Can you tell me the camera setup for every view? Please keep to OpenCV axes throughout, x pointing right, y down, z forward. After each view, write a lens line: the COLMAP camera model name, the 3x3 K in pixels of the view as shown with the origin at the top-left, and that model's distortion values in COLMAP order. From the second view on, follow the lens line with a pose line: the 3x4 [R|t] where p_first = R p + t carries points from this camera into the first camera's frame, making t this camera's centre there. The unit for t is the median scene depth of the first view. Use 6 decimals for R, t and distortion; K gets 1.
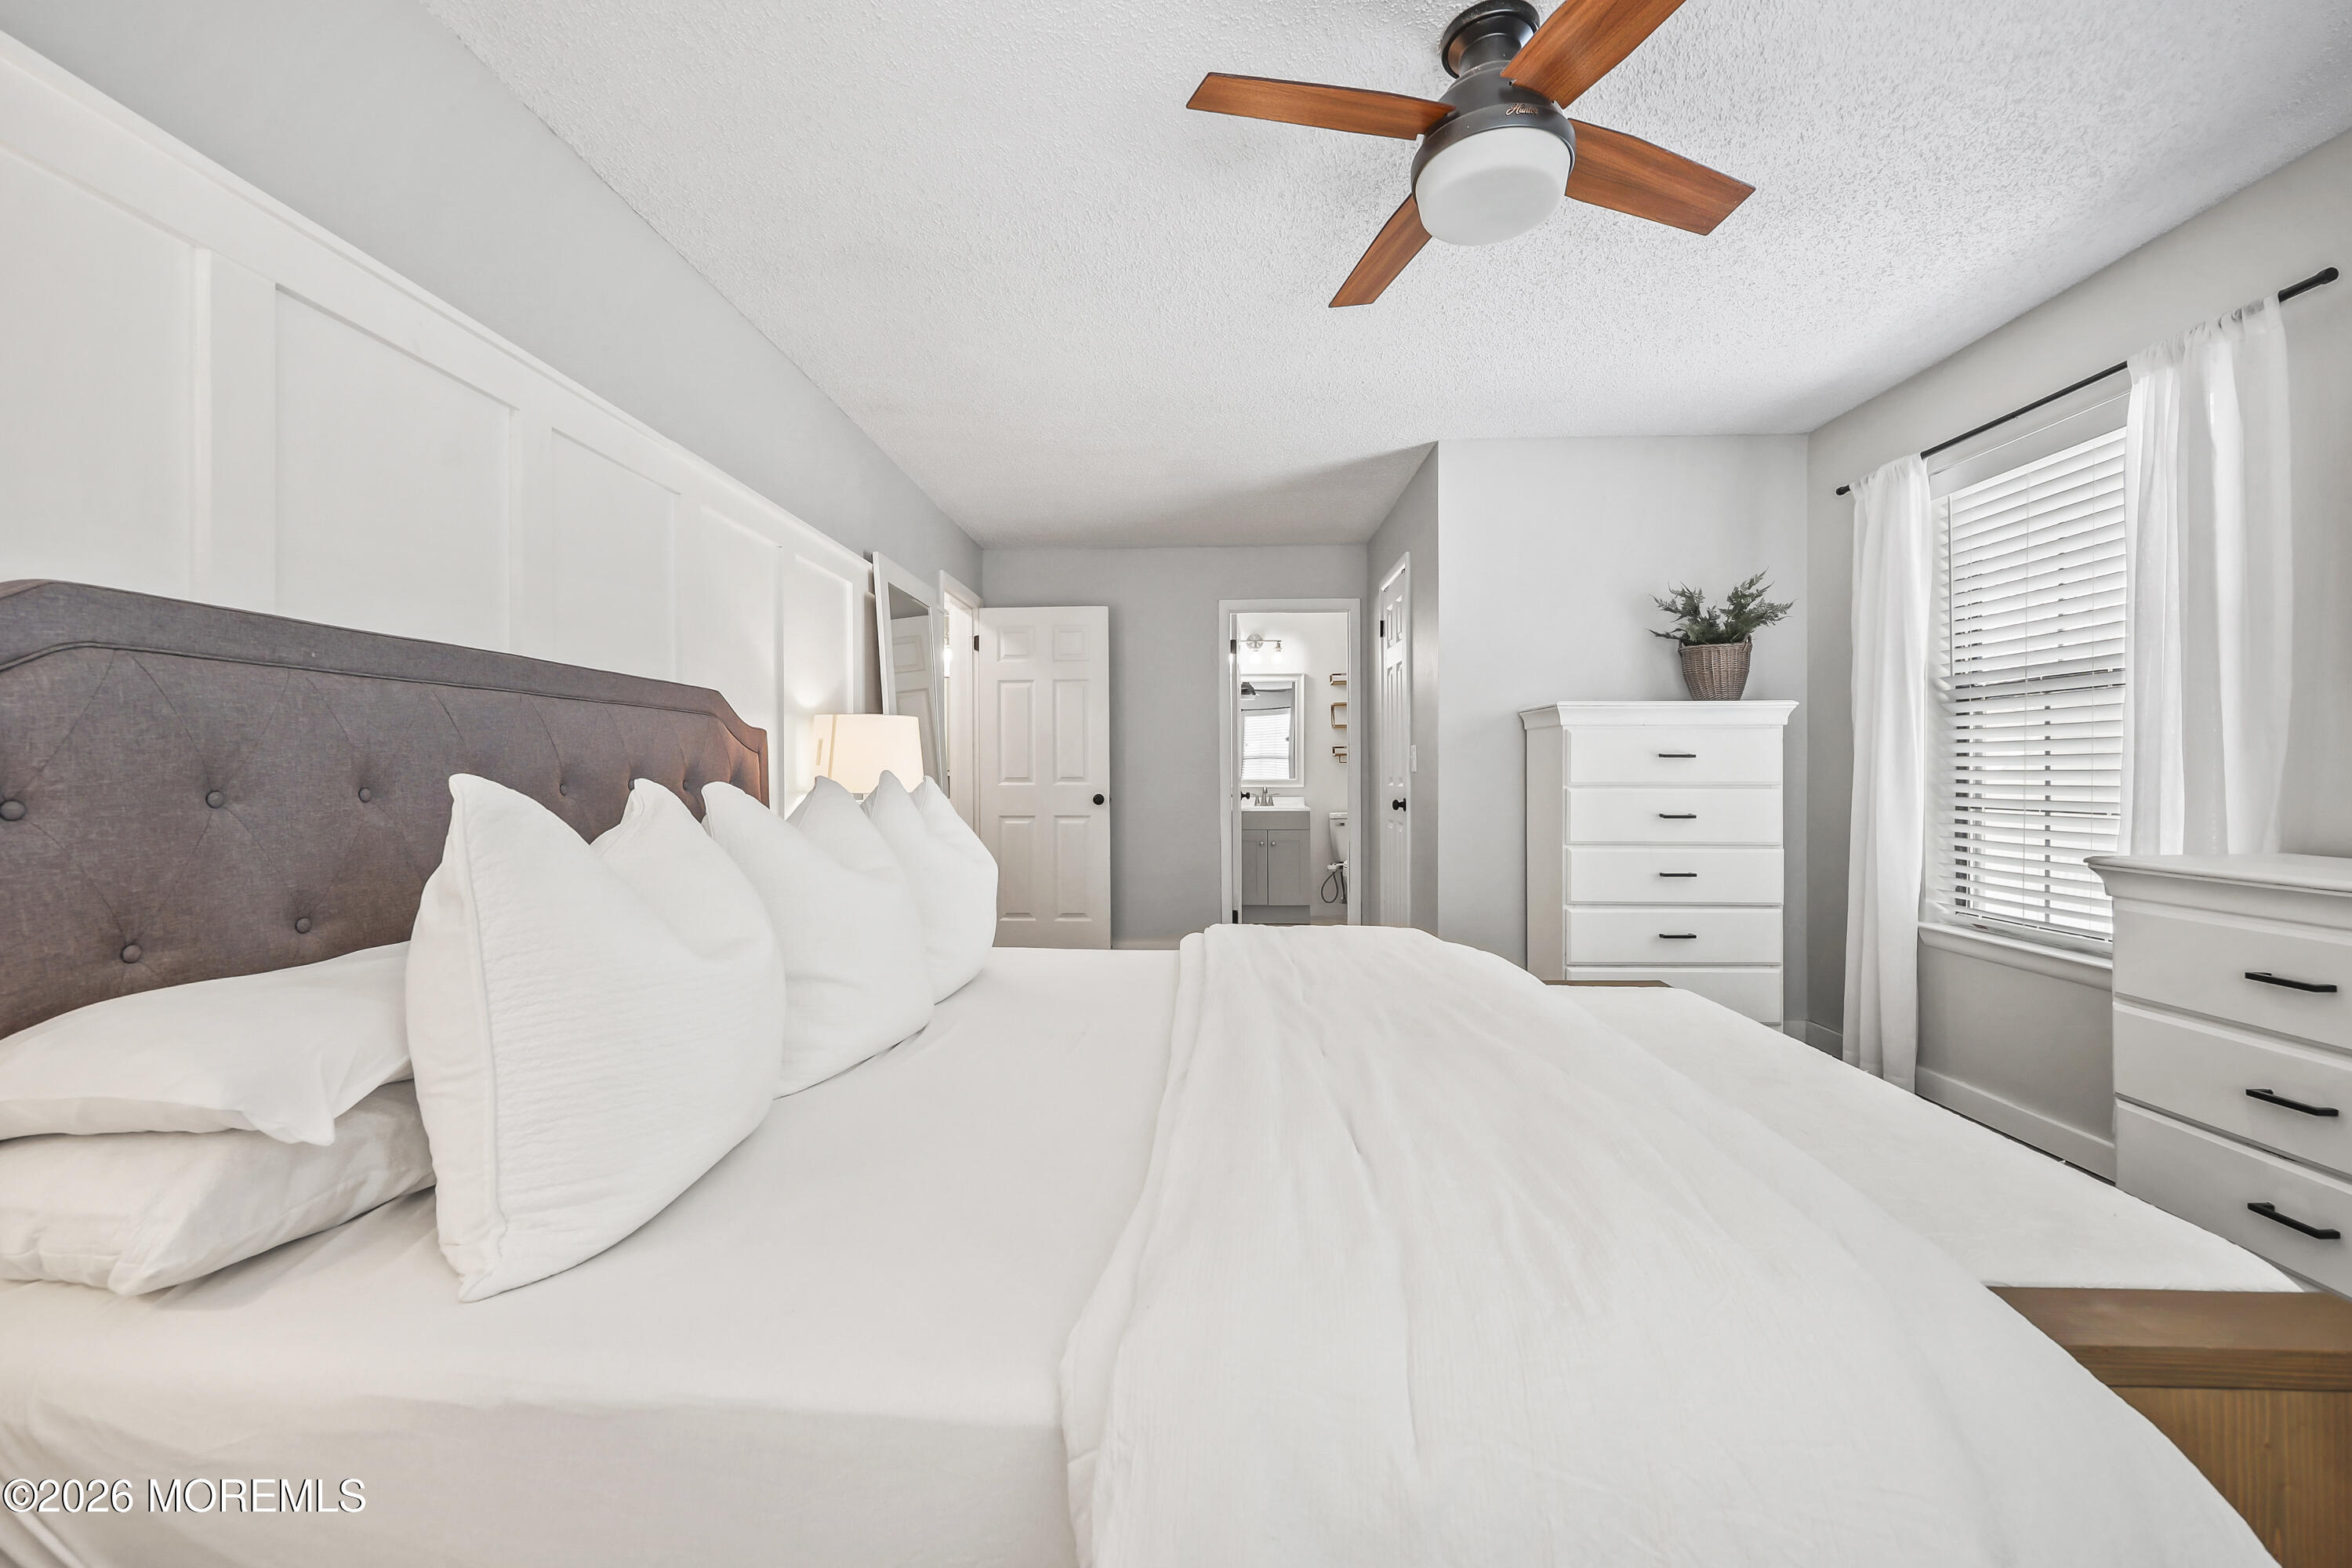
lens RADIAL K [[959.9, 0, 1190.6], [0, 959.9, 777.9], [0, 0, 1]] dist [0.001208, -0.000049]
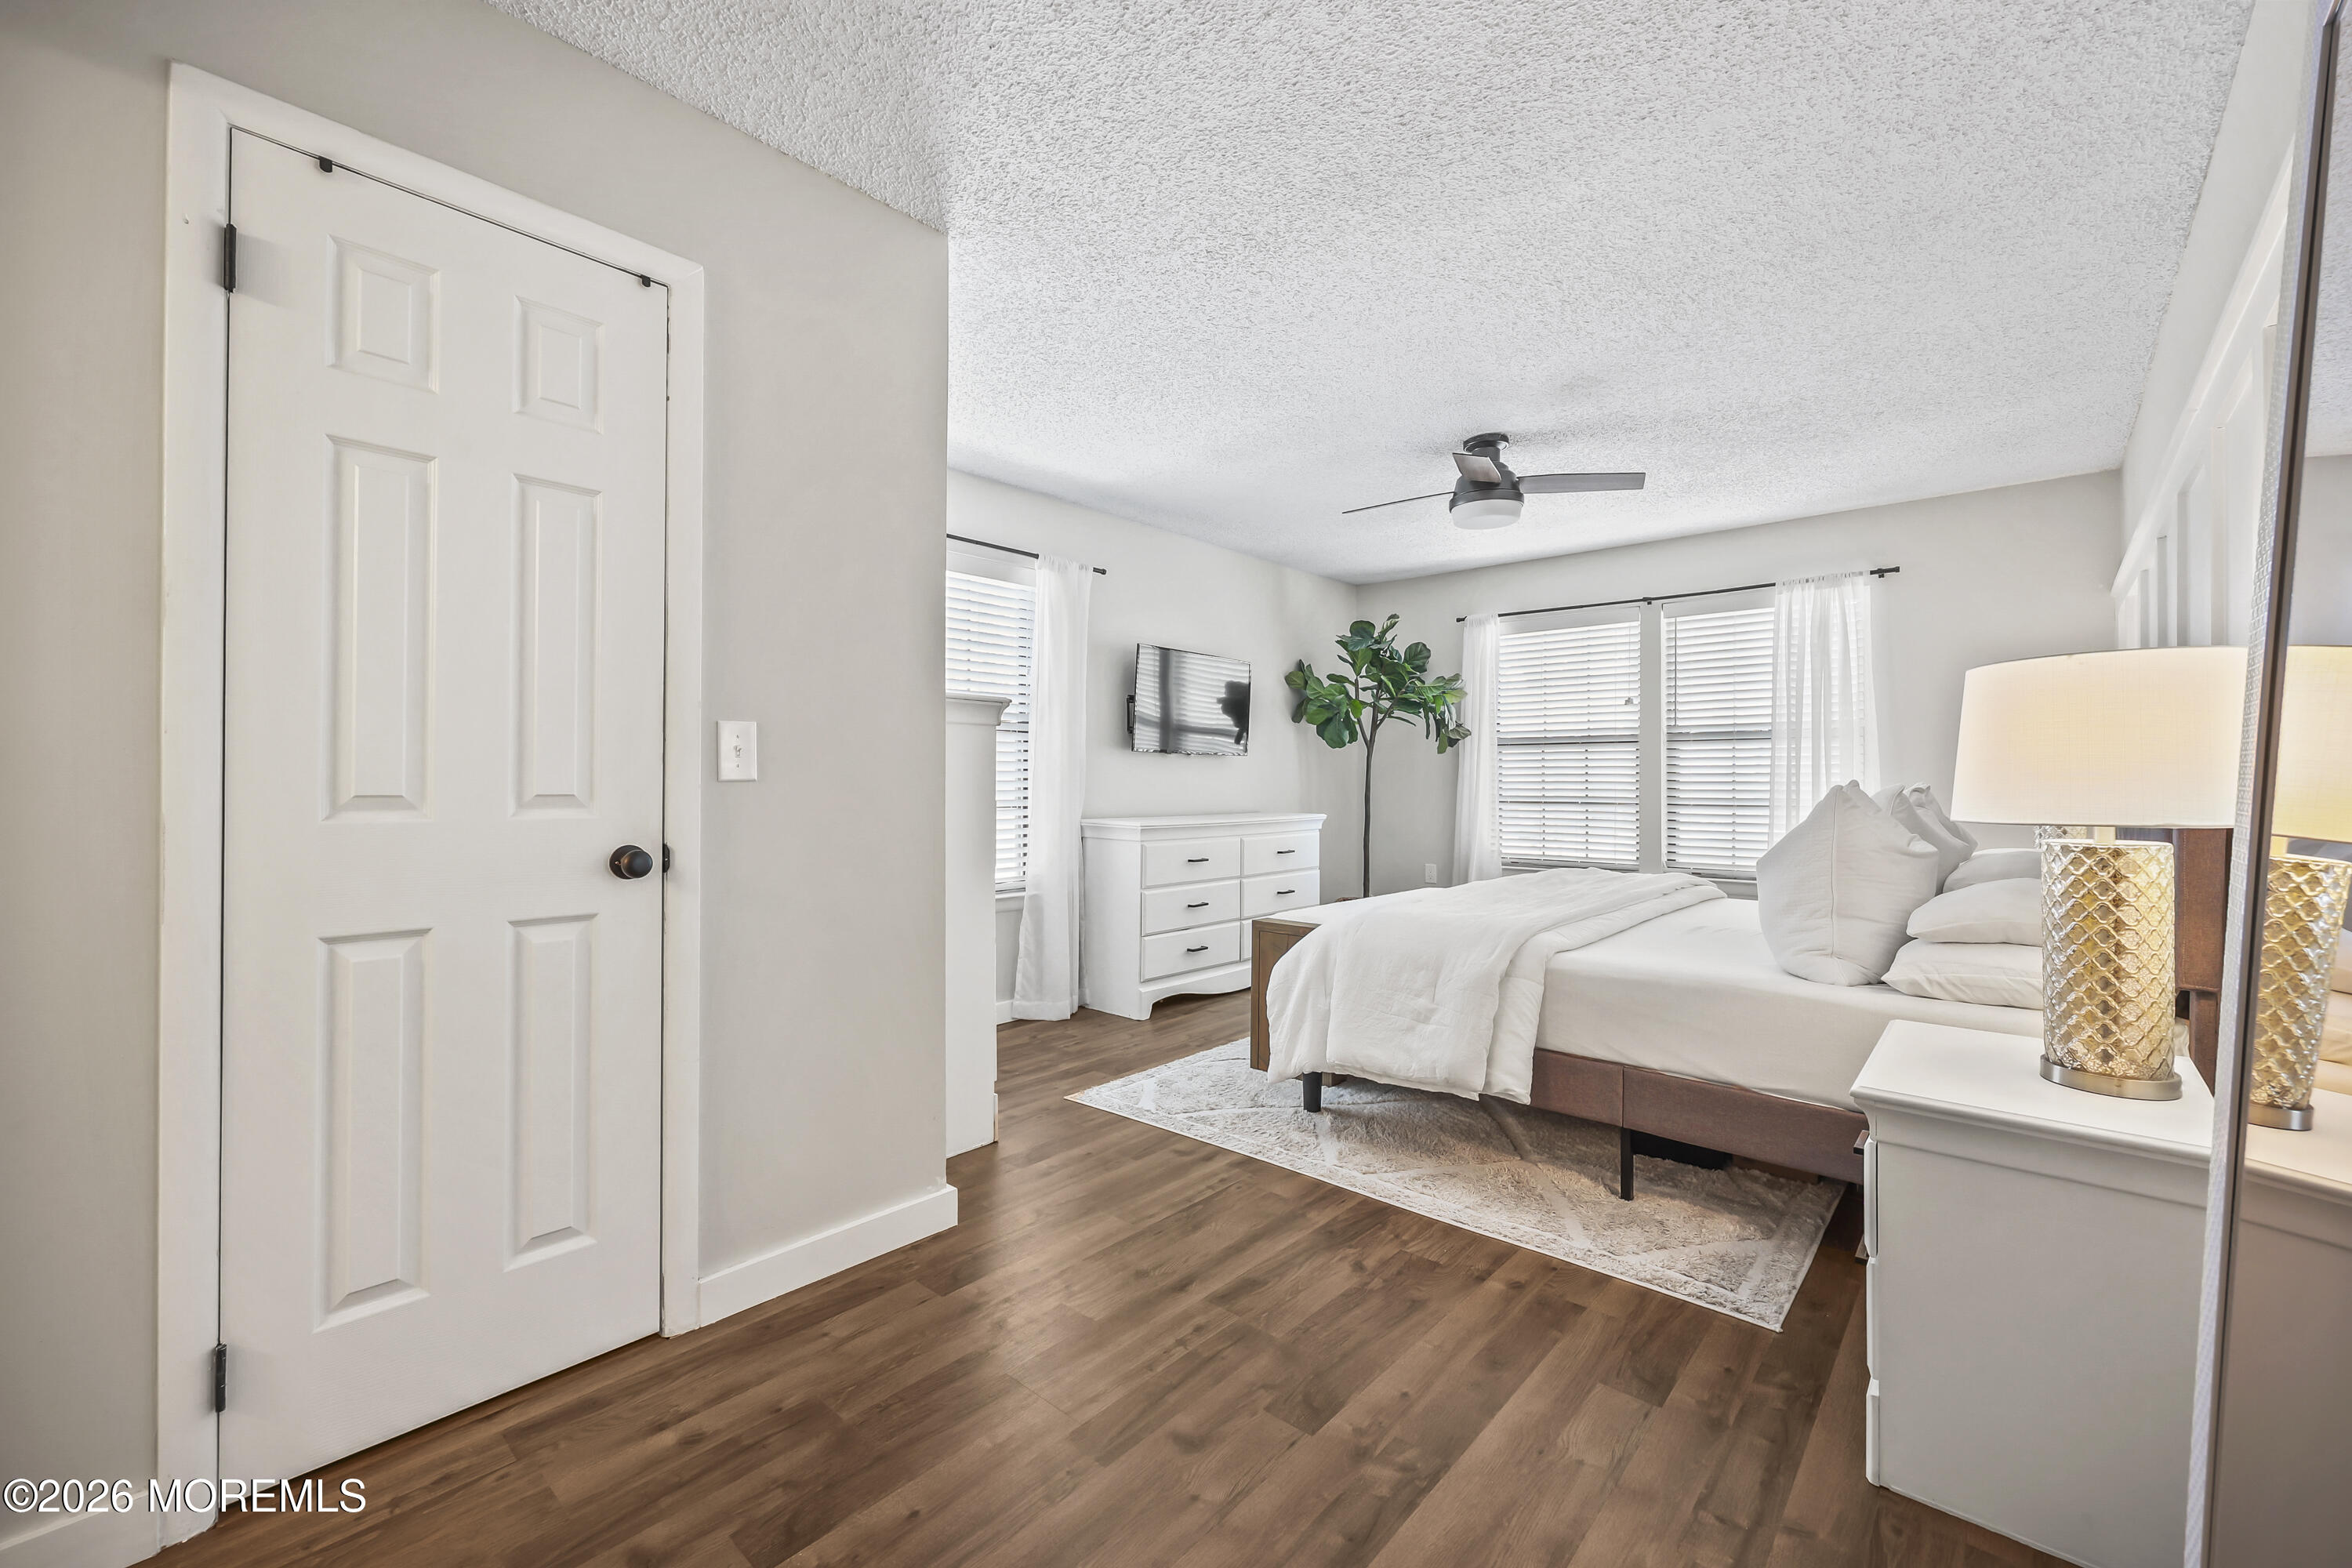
lens RADIAL K [[959.9, 0, 1184.0], [0, 959.9, 775.2], [0, 0, 1]] dist [0.001208, -0.000049]
pose [[-0.764432, 0.005961, 0.644677, -0.259977], [0.002695, 0.999978, -0.006051, -0.004814], [-0.644699, -0.002888, -0.764431, 1.442270]]
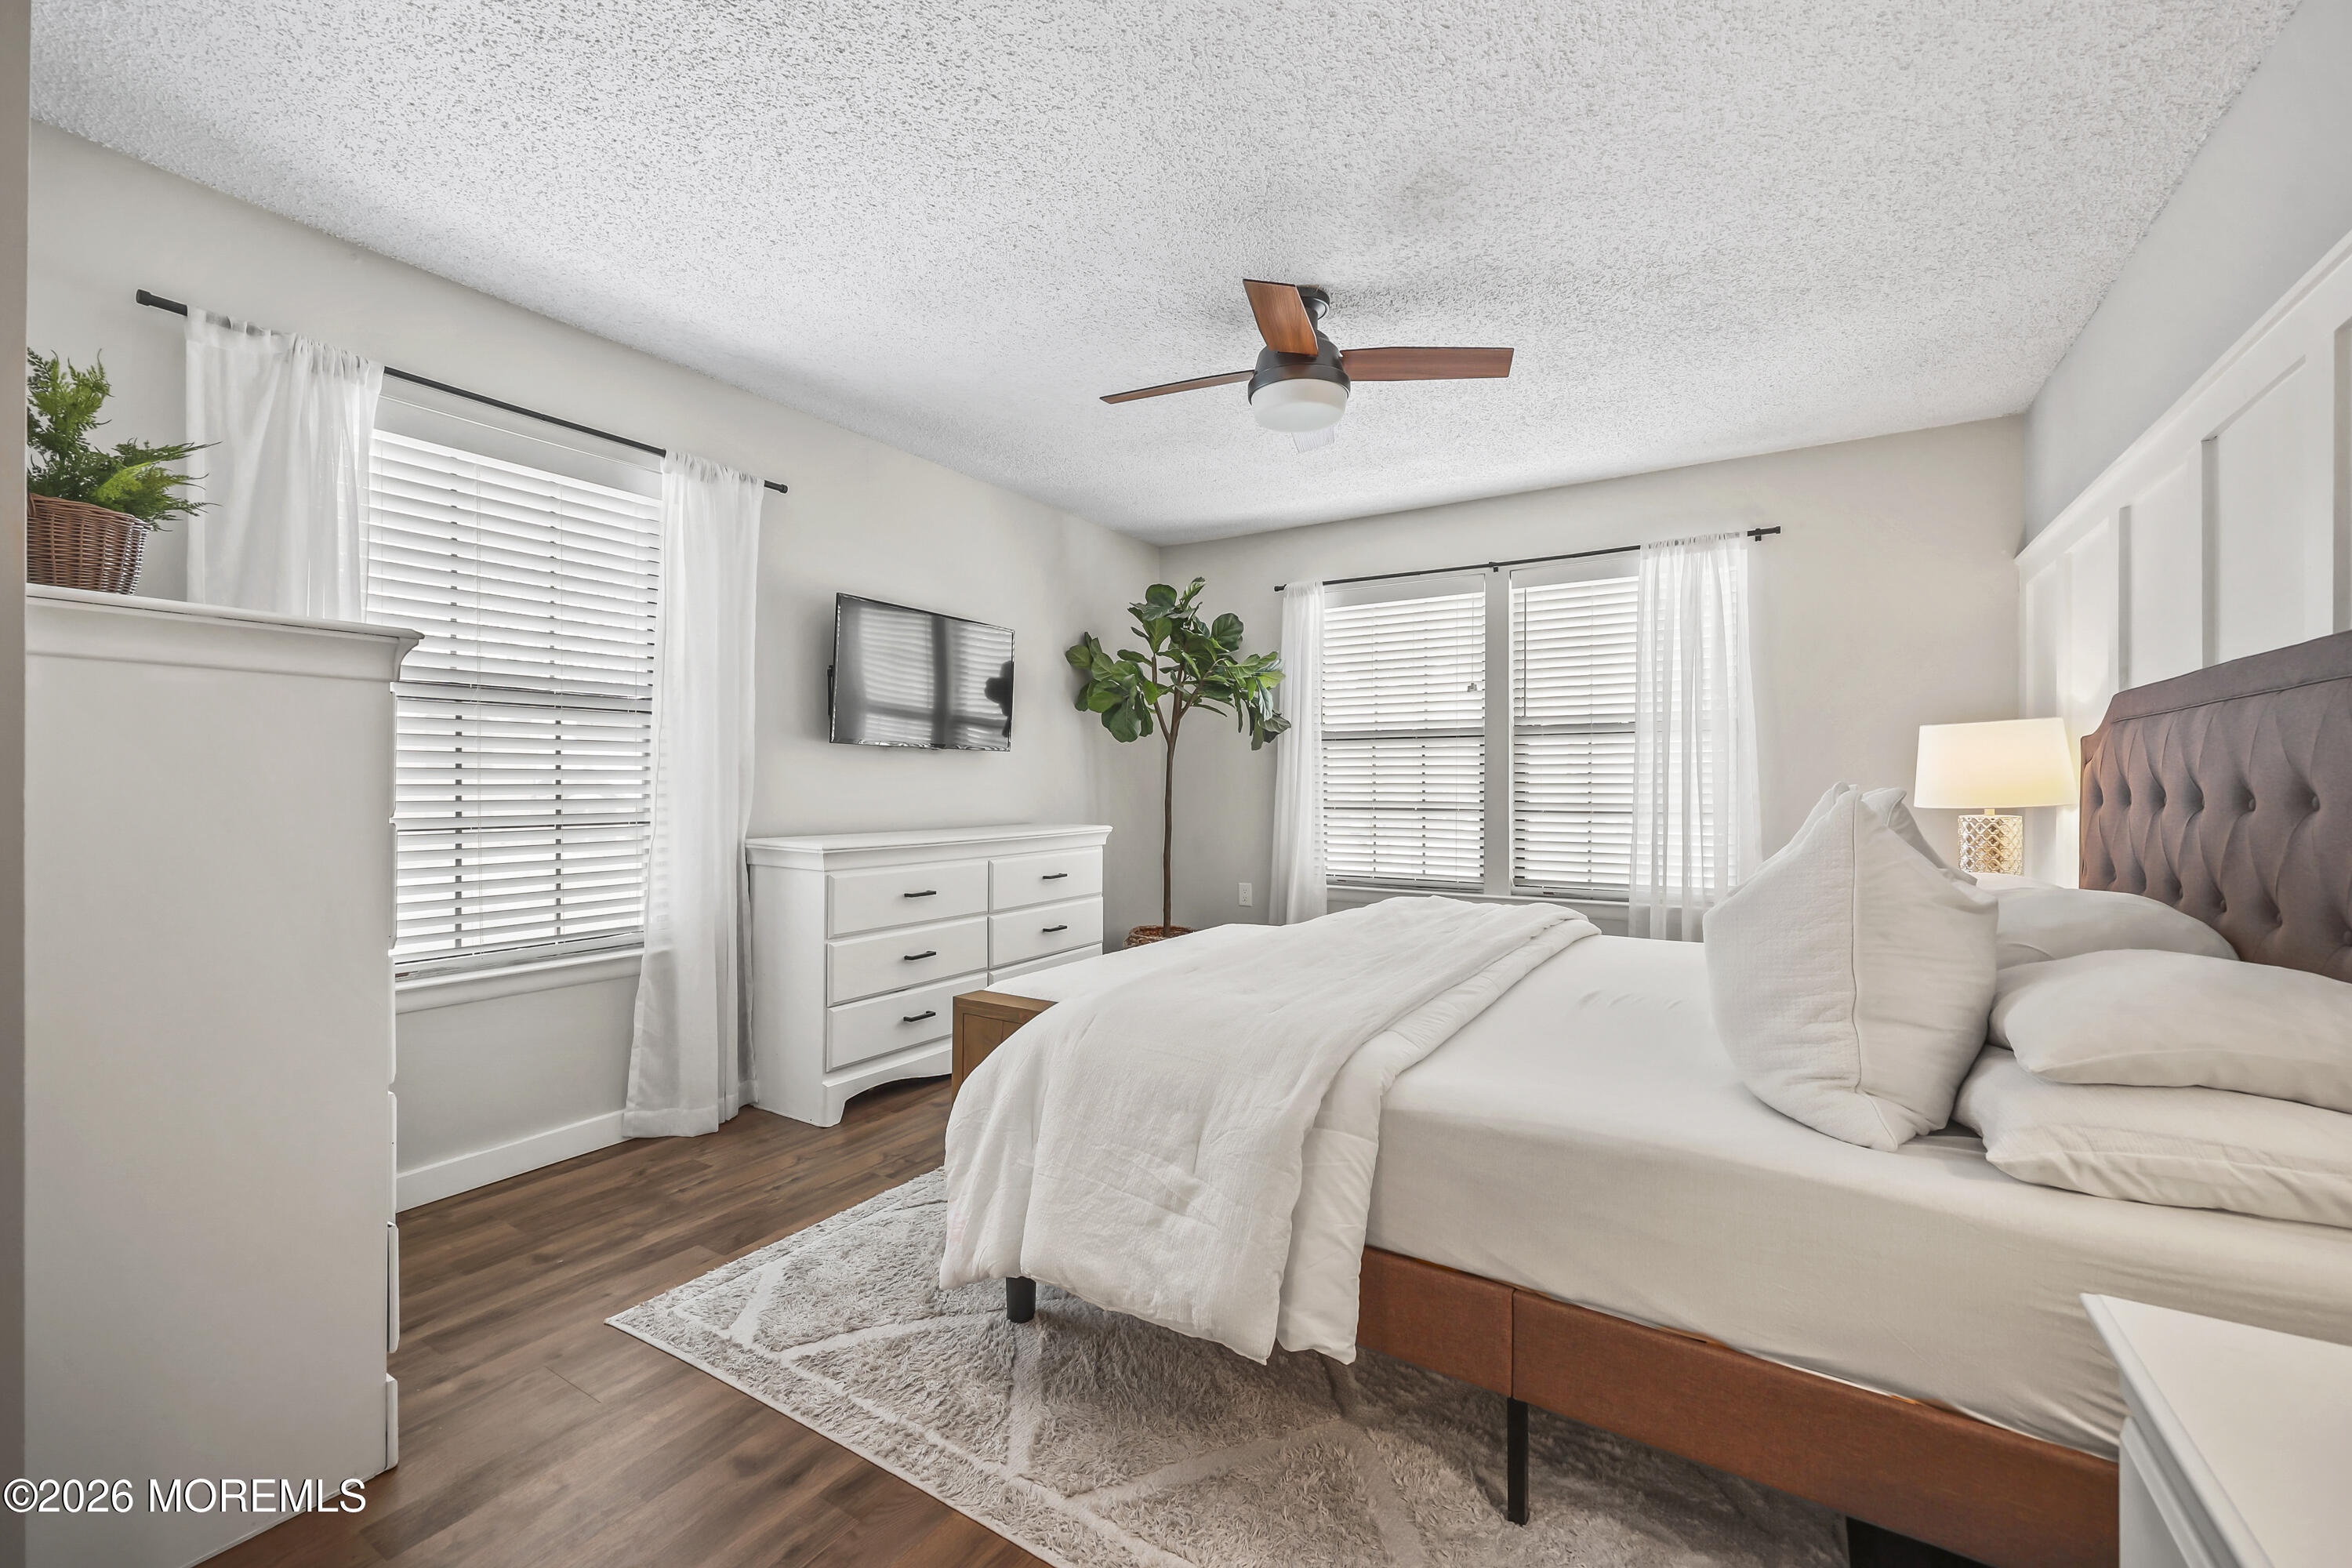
lens RADIAL K [[959.9, 0, 1189.9], [0, 959.9, 782.0], [0, 0, 1]] dist [0.001208, -0.000049]
pose [[-0.862057, 0.003796, 0.506798, -0.144340], [0.004290, 0.999991, -0.000193, -0.005696], [-0.506794, 0.002008, -0.862065, 1.123392]]
